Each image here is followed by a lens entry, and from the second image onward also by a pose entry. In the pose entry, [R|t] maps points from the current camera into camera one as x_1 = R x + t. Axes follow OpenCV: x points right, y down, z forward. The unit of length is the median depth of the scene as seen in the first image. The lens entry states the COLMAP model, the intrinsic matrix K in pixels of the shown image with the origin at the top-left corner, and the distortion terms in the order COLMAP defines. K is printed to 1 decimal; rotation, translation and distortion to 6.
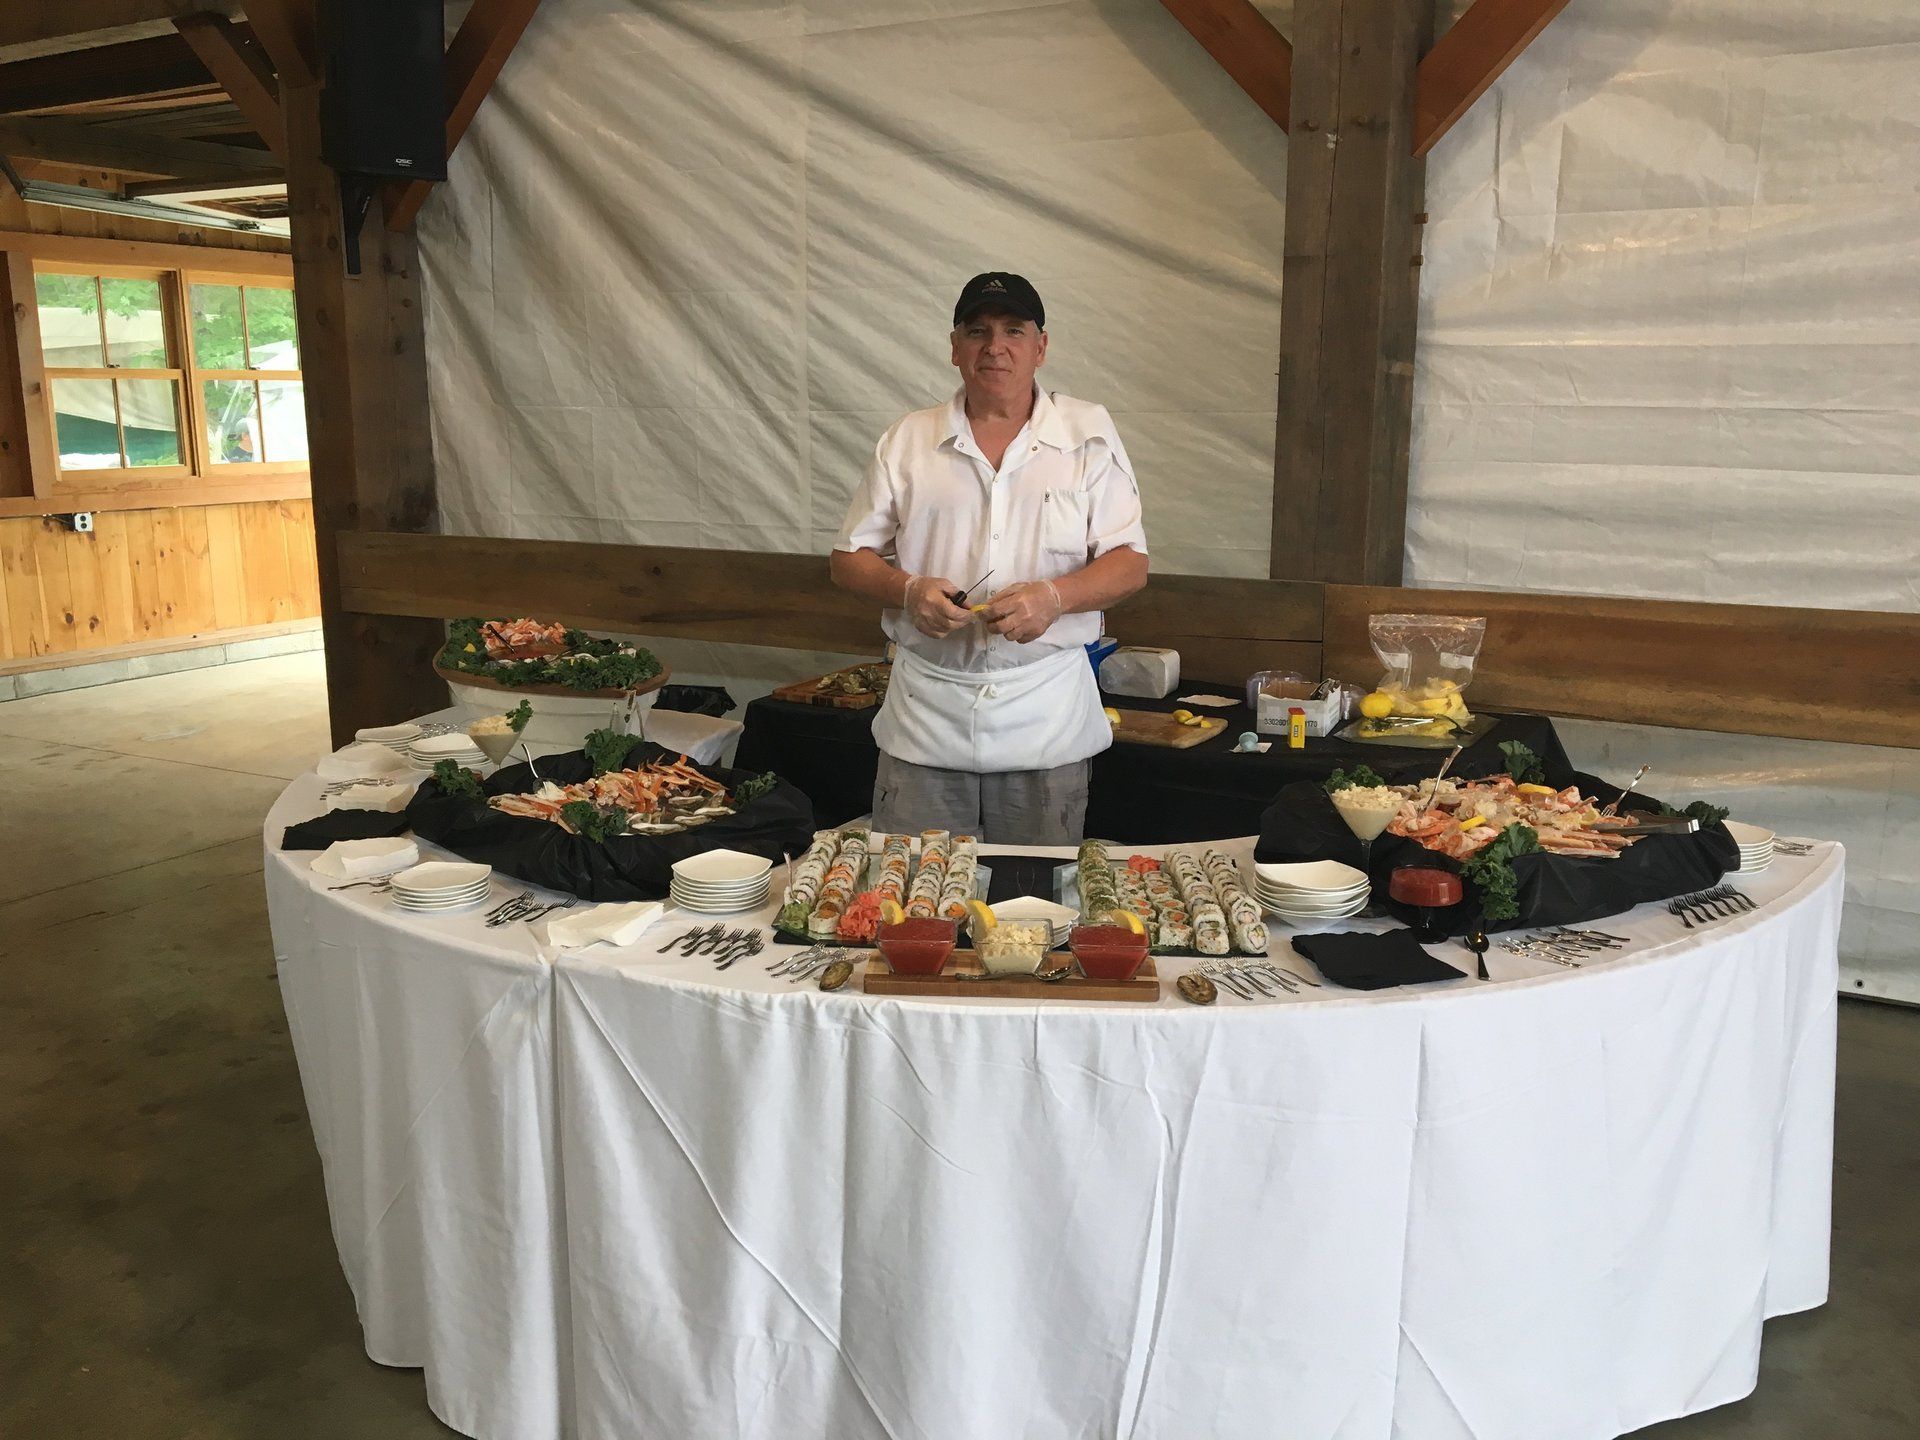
lens RADIAL K [[1616.6, 0, 960.0], [0, 1616.6, 720.0], [0, 0, 1]] dist [0.114945, -0.176190]
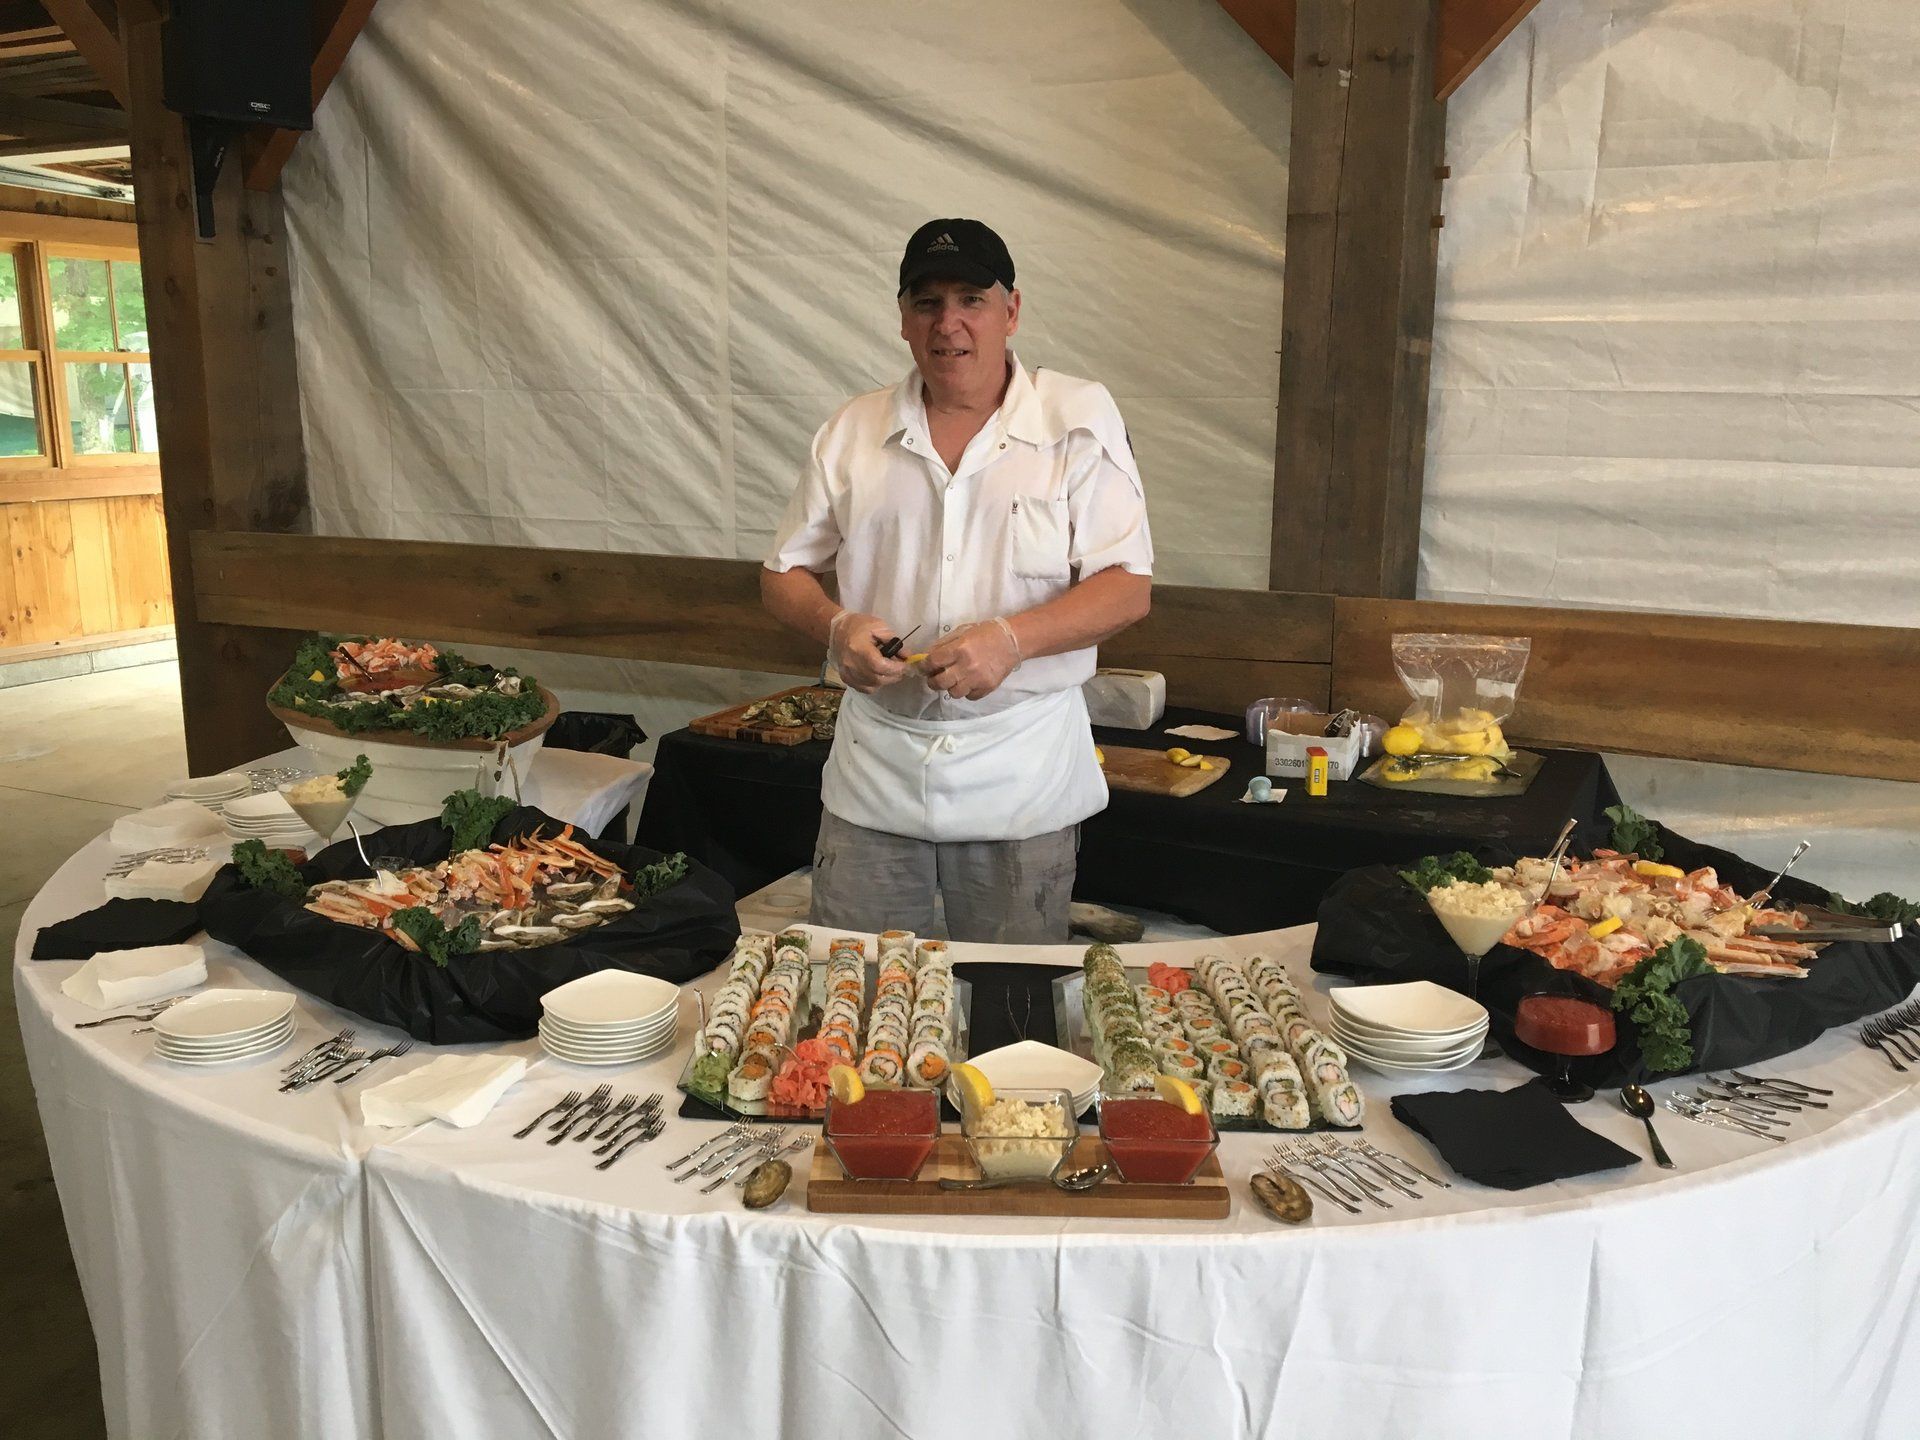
lens RADIAL K [[1616.6, 0, 960.0], [0, 1616.6, 720.0], [0, 0, 1]] dist [0.114945, -0.176190]
pose [[0.999015, -0.004176, 0.044175, -0.012843], [0.004024, 0.999986, 0.003524, -0.023867], [-0.044189, -0.003343, 0.999018, 0.160338]]
